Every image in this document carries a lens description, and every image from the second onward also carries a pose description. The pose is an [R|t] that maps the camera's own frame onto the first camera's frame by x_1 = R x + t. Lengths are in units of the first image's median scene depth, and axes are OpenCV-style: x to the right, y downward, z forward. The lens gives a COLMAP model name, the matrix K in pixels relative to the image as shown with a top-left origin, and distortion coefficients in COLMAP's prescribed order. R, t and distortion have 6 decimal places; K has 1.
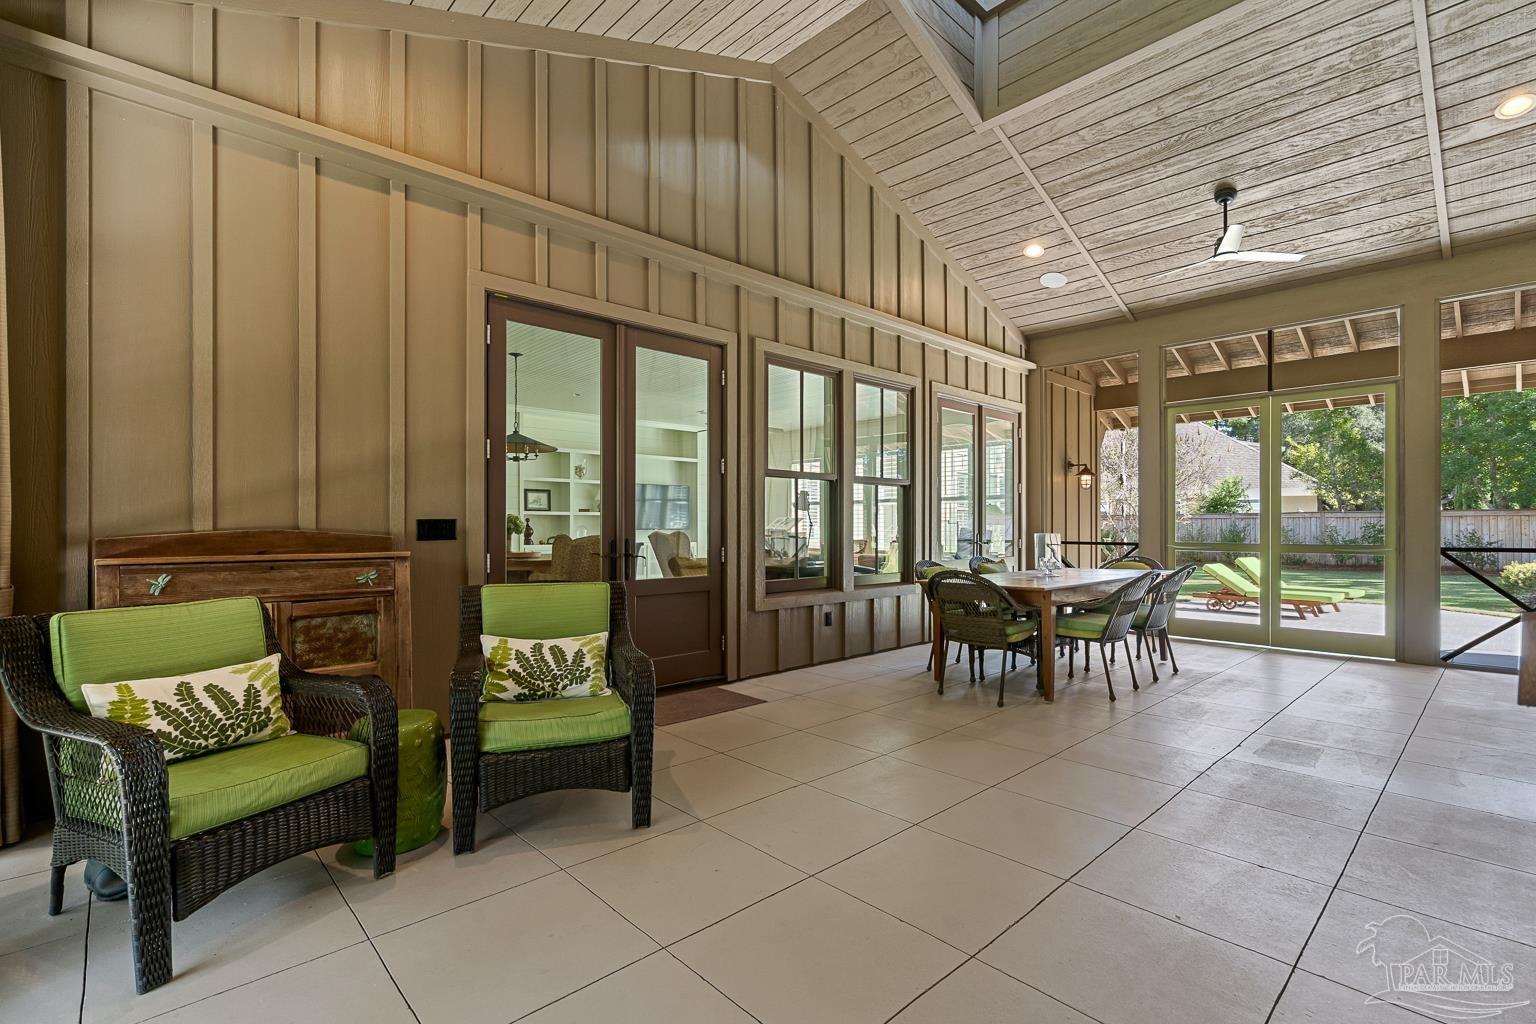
lens RADIAL K [[706.3, 0, 768.0], [0, 706.3, 512.0], [0, 0, 1]] dist [0.000225, 0.000257]
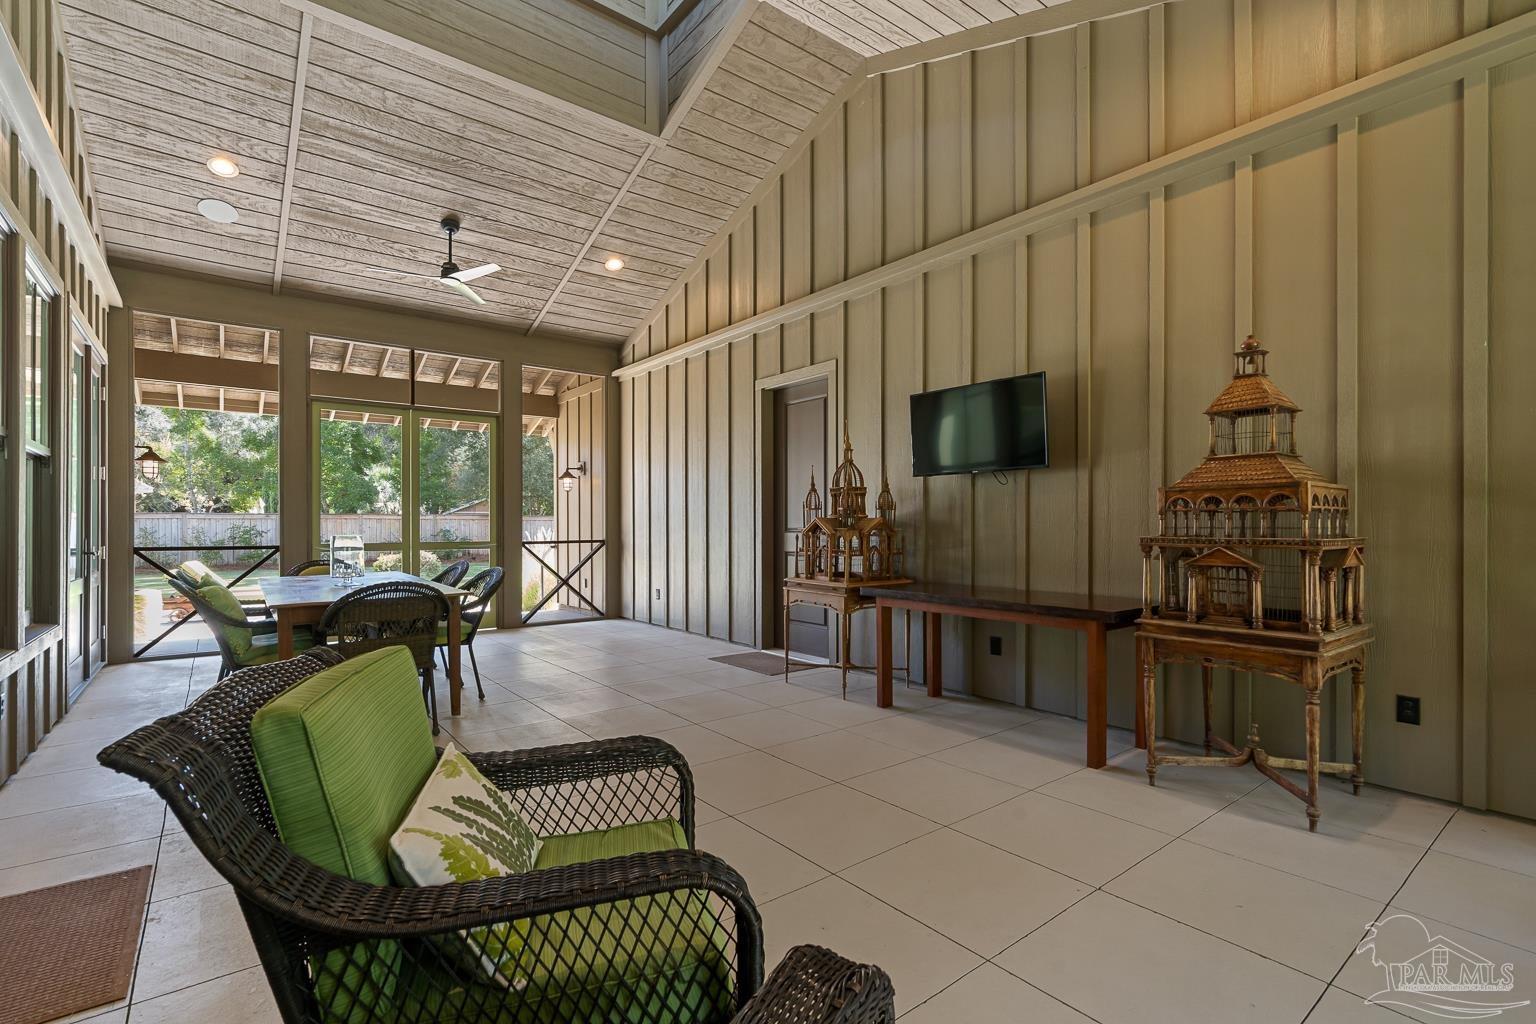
lens RADIAL K [[696.3, 0, 764.5], [0, 696.3, 520.4], [0, 0, 1]] dist [0.000946, 0.000108]
pose [[0.083535, 0.007177, 0.996479, -0.380255], [-0.016802, 0.999842, -0.005792, 0.008170], [-0.996363, -0.016259, 0.083642, 0.407517]]
